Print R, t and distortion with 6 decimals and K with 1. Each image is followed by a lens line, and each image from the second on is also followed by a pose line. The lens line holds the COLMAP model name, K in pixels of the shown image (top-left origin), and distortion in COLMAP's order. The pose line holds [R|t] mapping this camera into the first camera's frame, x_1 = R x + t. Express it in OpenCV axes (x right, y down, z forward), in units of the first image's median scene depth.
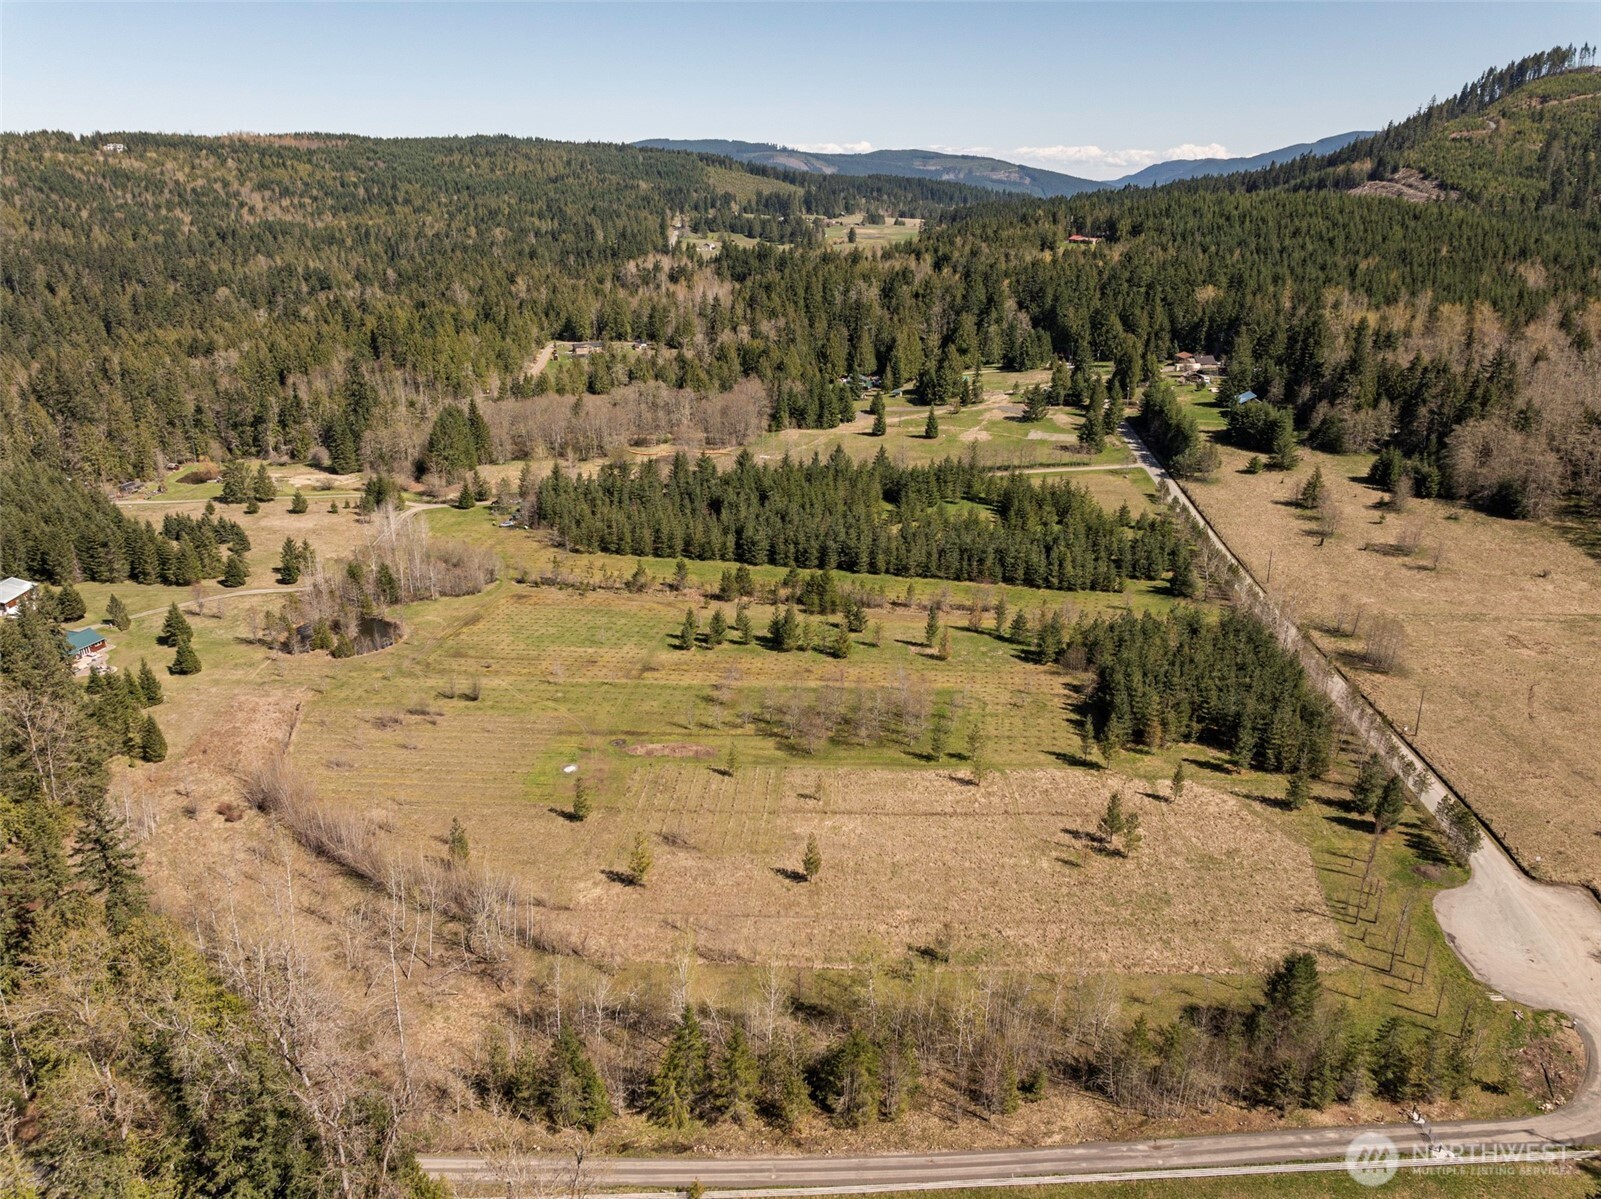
lens RADIAL K [[1141.4, 0, 805.2], [0, 1141.4, 593.0], [0, 0, 1]] dist [-0.030284, 0.018531]
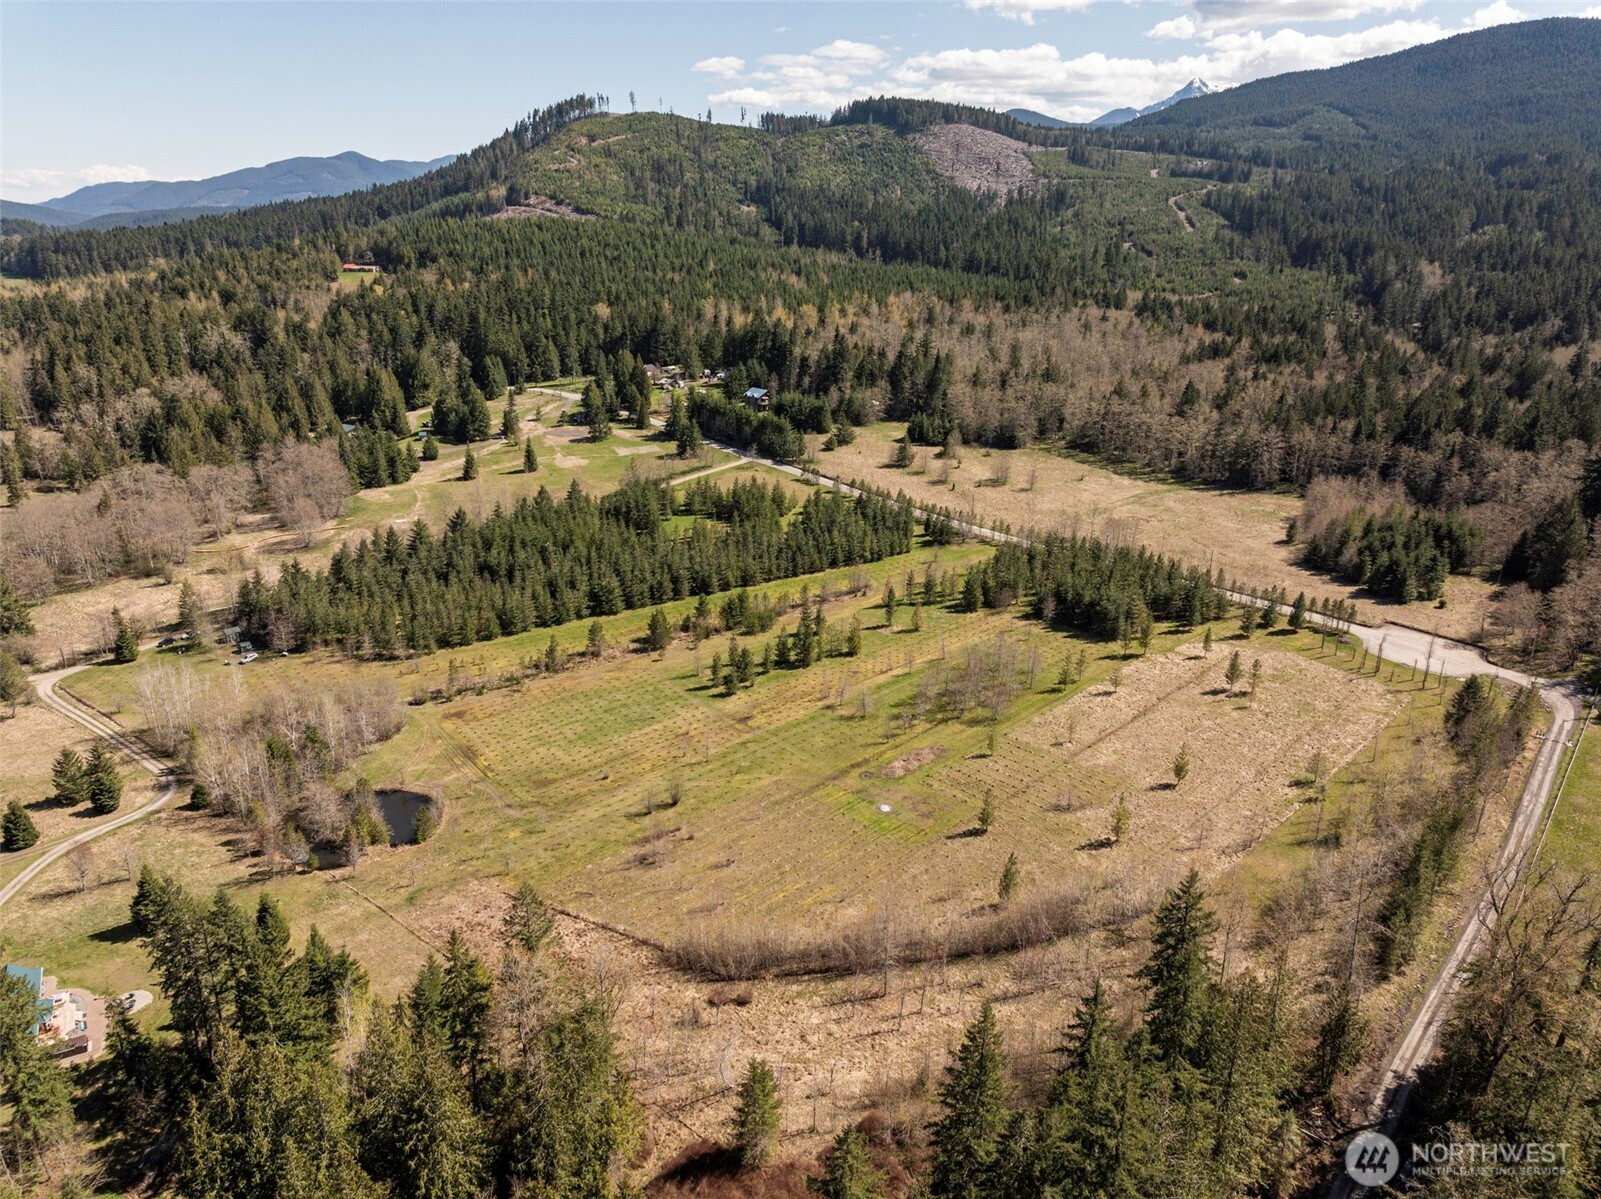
lens RADIAL K [[1141.4, 0, 804.9], [0, 1141.4, 604.7], [0, 0, 1]] dist [-0.030284, 0.018531]
pose [[0.651351, -0.241084, 0.719458, -0.536496], [0.248555, 0.963659, 0.097887, -0.073870], [-0.716911, 0.115066, 0.687603, 0.214283]]
